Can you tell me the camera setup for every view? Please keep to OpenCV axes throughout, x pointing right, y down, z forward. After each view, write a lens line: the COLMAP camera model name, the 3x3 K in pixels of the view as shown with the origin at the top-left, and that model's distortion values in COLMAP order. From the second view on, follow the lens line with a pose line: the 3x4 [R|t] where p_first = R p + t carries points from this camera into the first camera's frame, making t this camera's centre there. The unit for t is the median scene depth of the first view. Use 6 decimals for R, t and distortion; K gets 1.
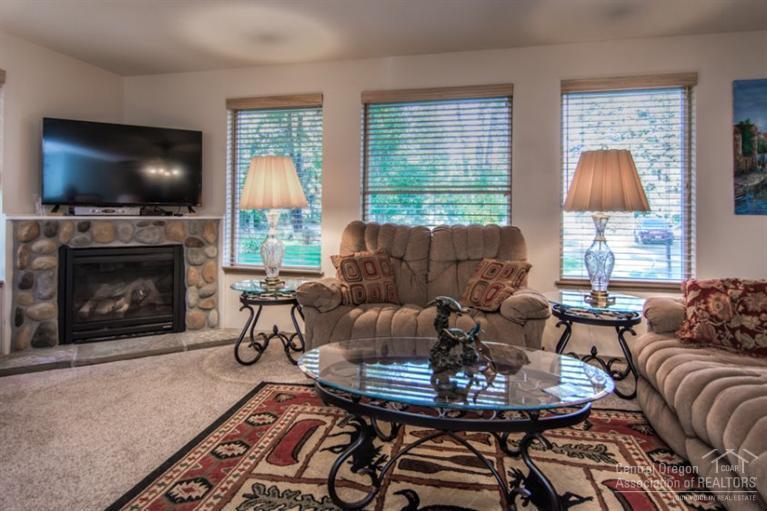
lens RADIAL K [[450.9, 0, 389.2], [0, 450.9, 209.6], [0, 0, 1]] dist [0.014204, -0.001060]
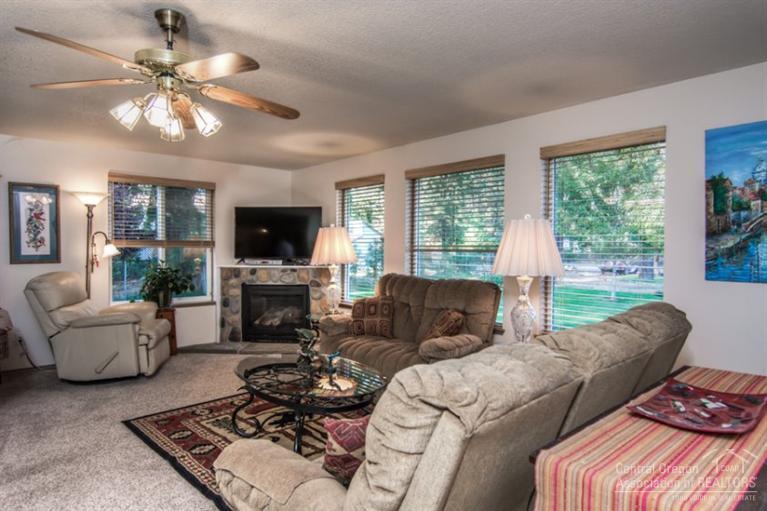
lens RADIAL K [[450.9, 0, 381.8], [0, 450.9, 256.0], [0, 0, 1]] dist [0.014204, -0.001060]
pose [[0.824073, 0.008301, -0.566423, 0.656959], [0.000394, 0.999884, 0.015227, -0.045331], [0.566484, -0.012771, 0.823974, -0.086823]]
